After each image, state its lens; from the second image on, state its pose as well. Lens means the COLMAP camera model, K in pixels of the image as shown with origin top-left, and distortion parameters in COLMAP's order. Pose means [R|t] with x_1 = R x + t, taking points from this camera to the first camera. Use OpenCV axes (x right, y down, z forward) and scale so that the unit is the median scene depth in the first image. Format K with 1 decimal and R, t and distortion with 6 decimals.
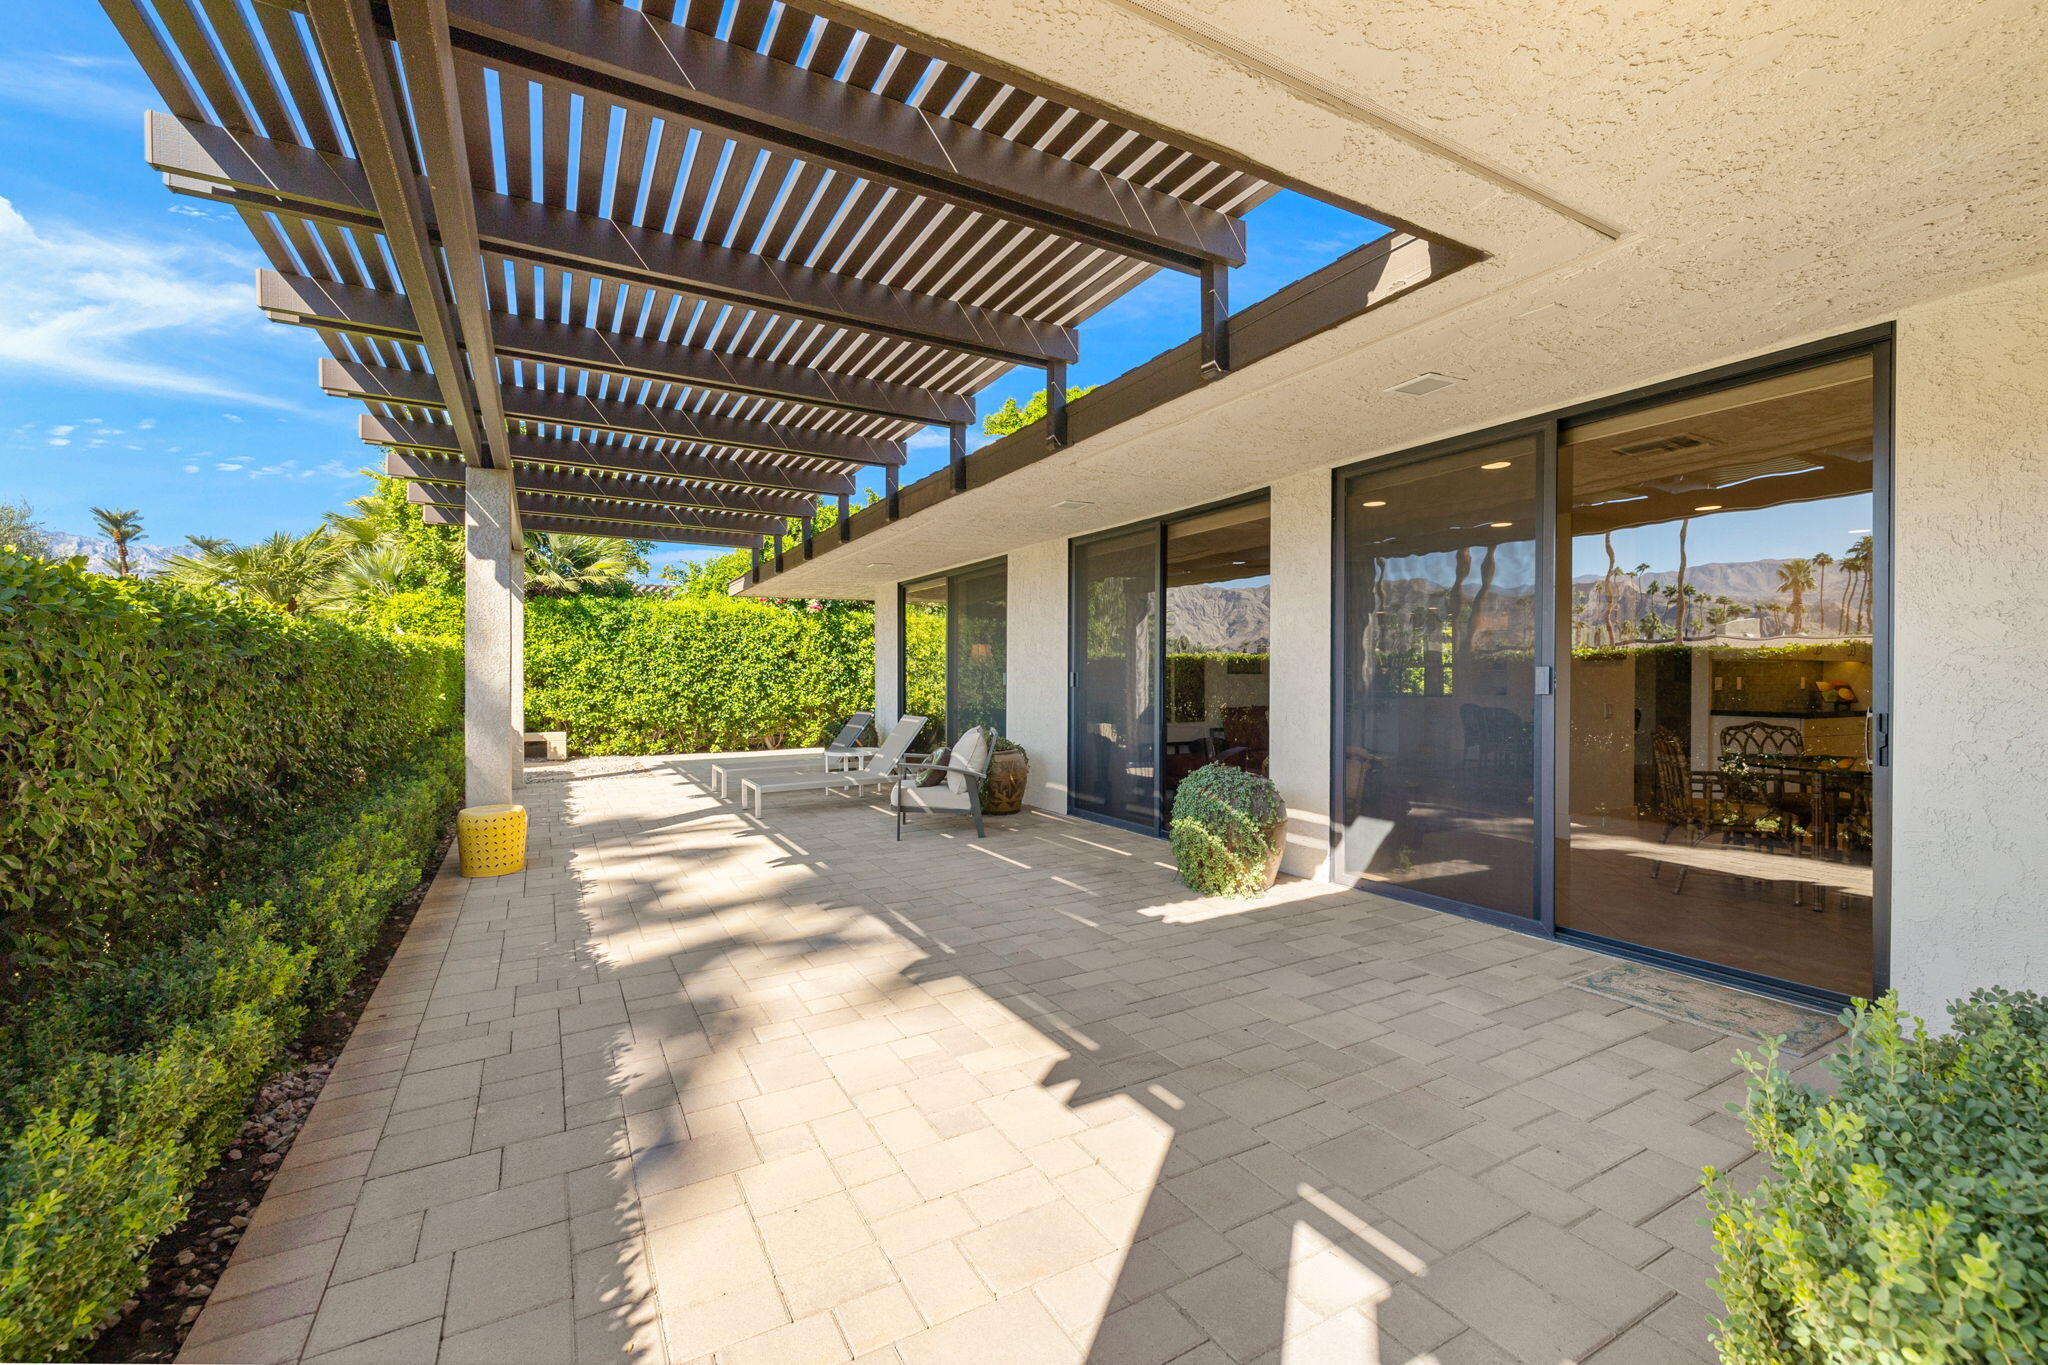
lens RADIAL K [[872.6, 0, 1026.5], [0, 872.6, 675.5], [0, 0, 1]] dist [0.002346, -0.000848]
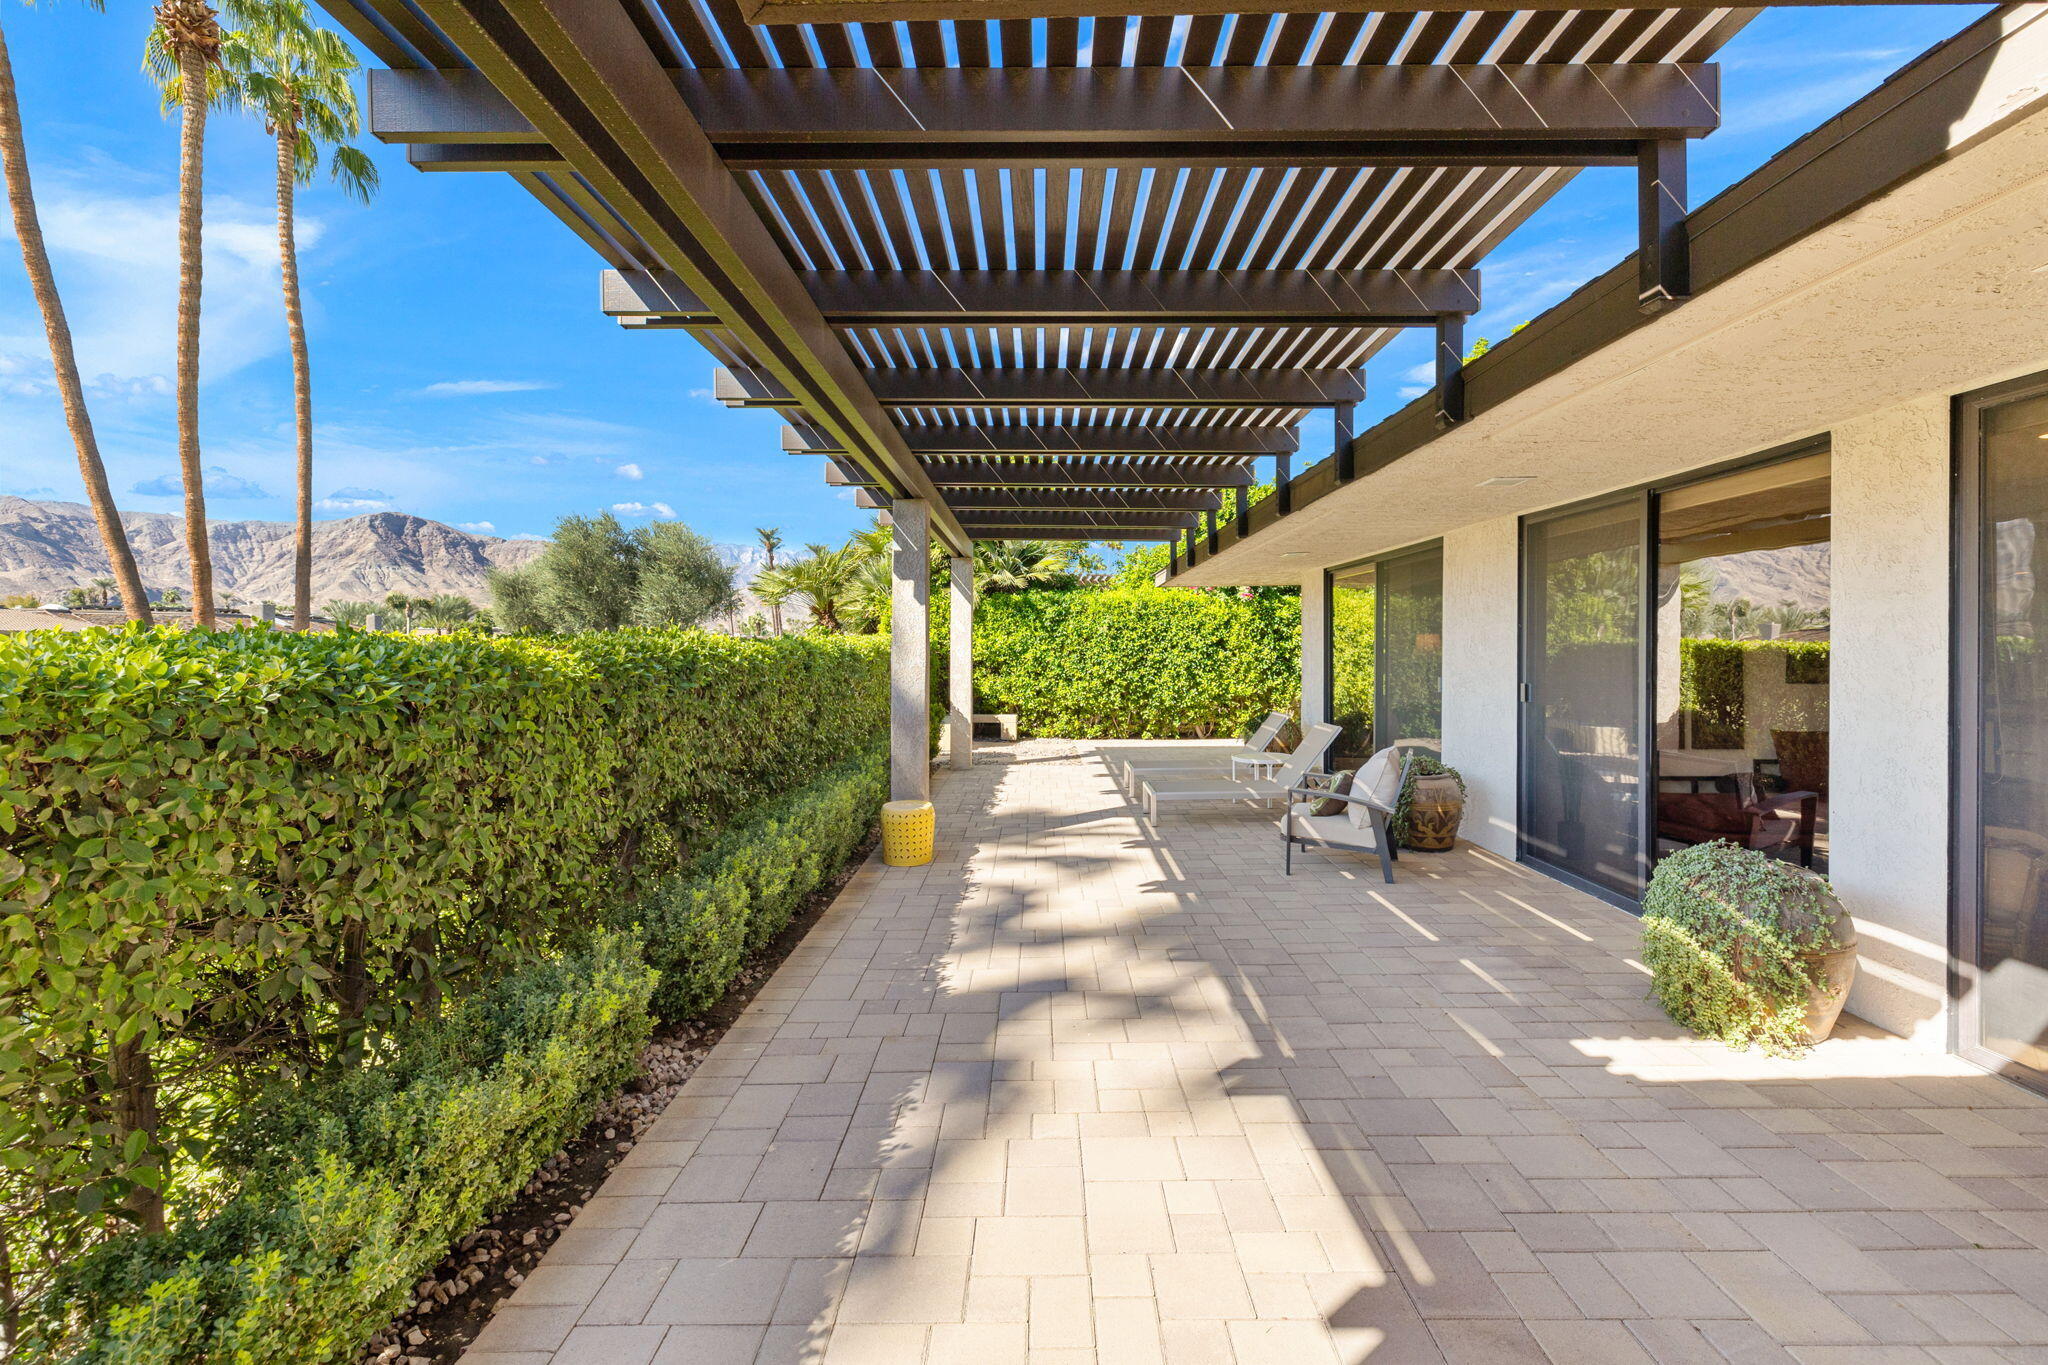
lens RADIAL K [[872.6, 0, 1027.3], [0, 872.6, 640.9], [0, 0, 1]] dist [0.002346, -0.000848]
pose [[0.864719, -0.001464, -0.502255, 0.085463], [-0.000683, 0.999991, -0.004091, -0.054378], [0.502256, 0.003881, 0.864710, 0.113384]]
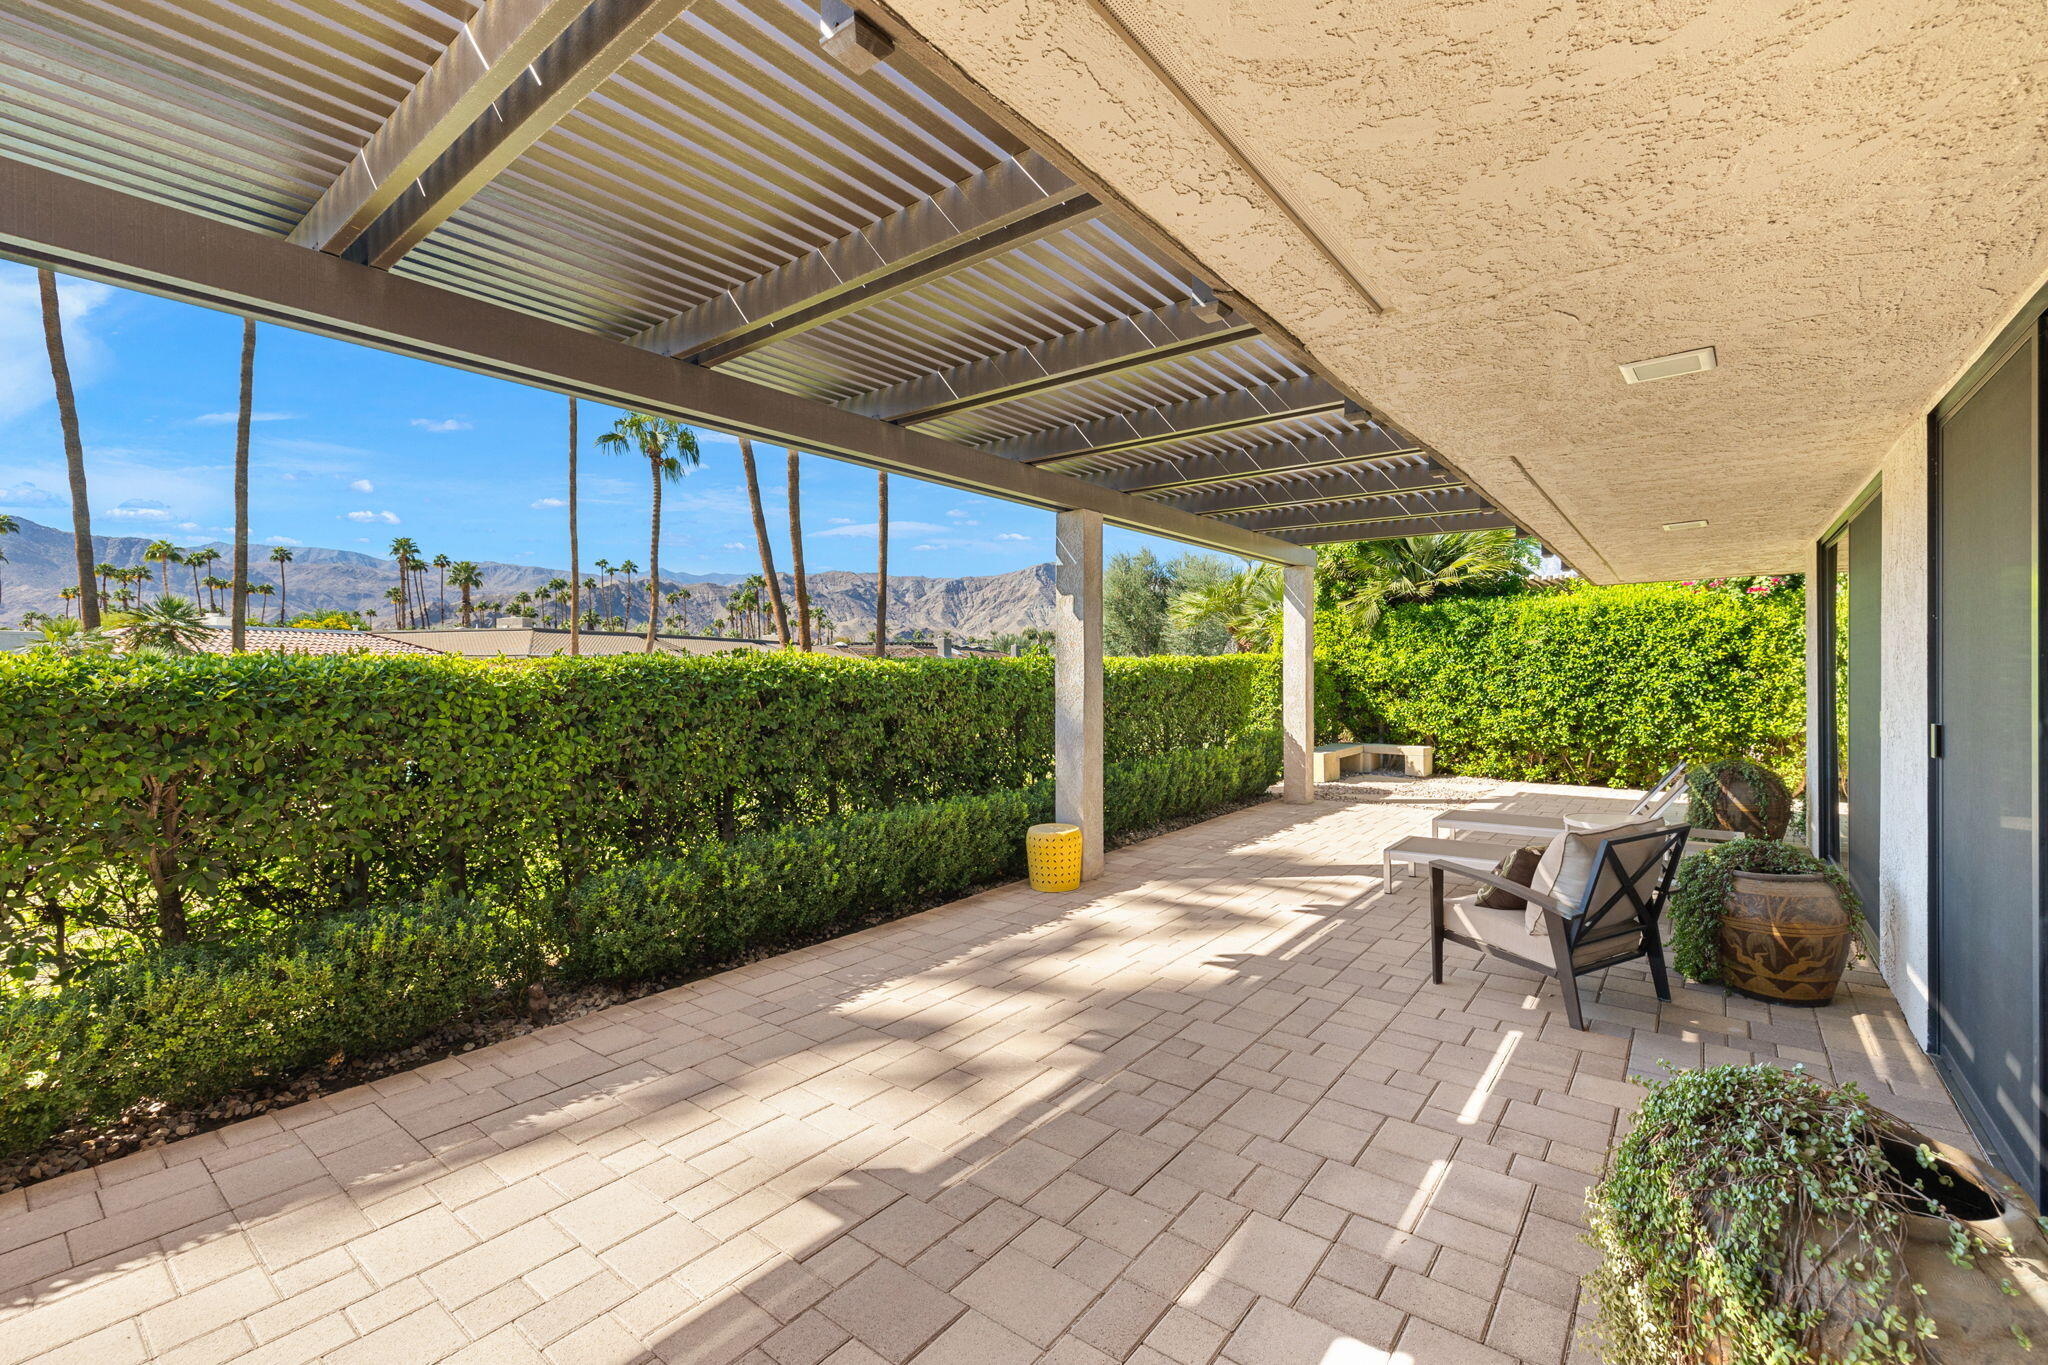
lens RADIAL K [[872.6, 0, 1057.1], [0, 872.6, 645.7], [0, 0, 1]] dist [0.002346, -0.000848]
pose [[0.386203, -0.025374, -0.922065, 0.398471], [0.002668, 0.999648, -0.026391, -0.044040], [0.922410, 0.007732, 0.386134, 0.605326]]
